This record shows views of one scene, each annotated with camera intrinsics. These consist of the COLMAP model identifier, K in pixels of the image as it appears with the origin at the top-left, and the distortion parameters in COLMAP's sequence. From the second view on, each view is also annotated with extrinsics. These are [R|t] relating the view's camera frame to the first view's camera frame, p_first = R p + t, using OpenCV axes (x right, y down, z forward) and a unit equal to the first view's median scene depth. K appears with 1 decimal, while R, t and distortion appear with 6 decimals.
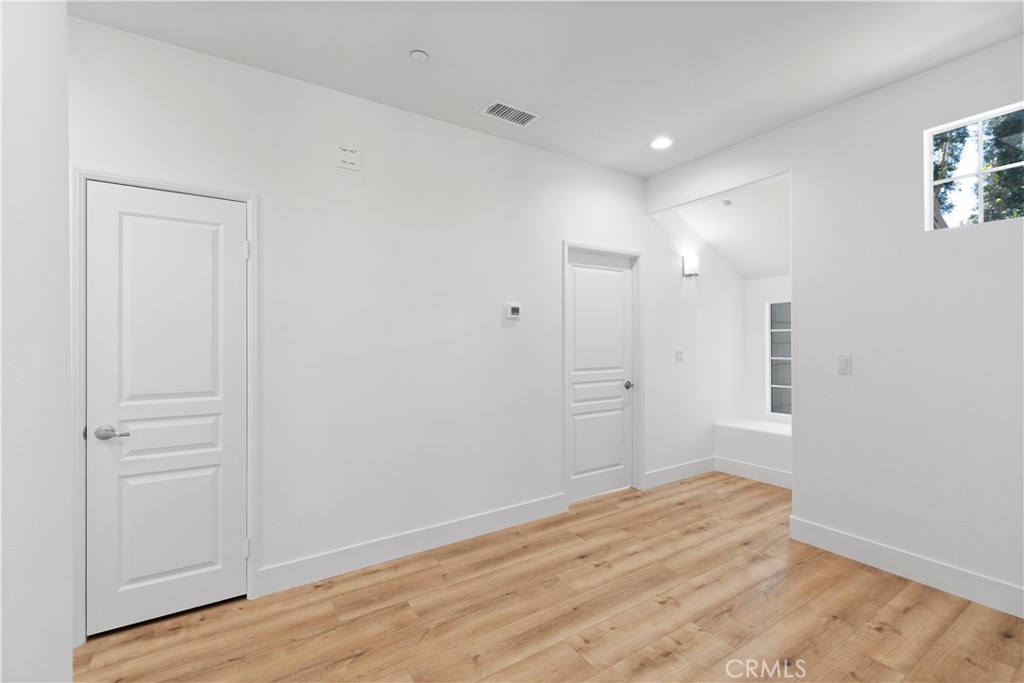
lens RADIAL K [[455.7, 0, 517.7], [0, 455.7, 338.4], [0, 0, 1]] dist [0.001569, -0.001022]
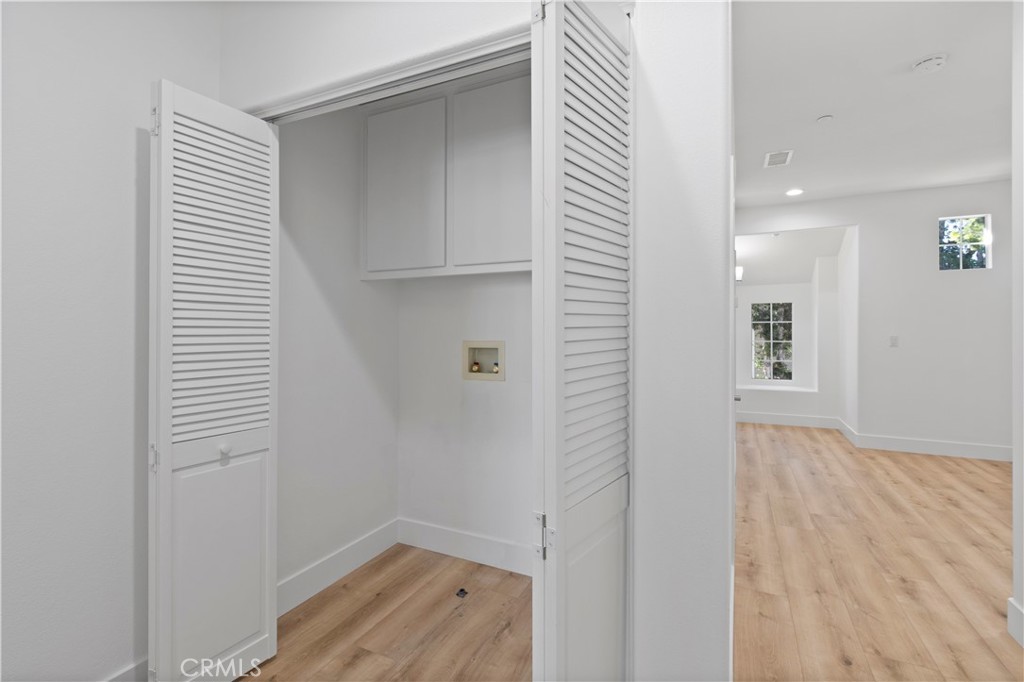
lens RADIAL K [[455.7, 0, 517.7], [0, 455.7, 337.9], [0, 0, 1]] dist [0.001569, -0.001022]
pose [[0.866768, -0.009731, 0.498617, -1.773005], [-0.009386, 0.999314, 0.035819, -0.004942], [-0.498623, -0.035727, 0.866082, 0.259134]]
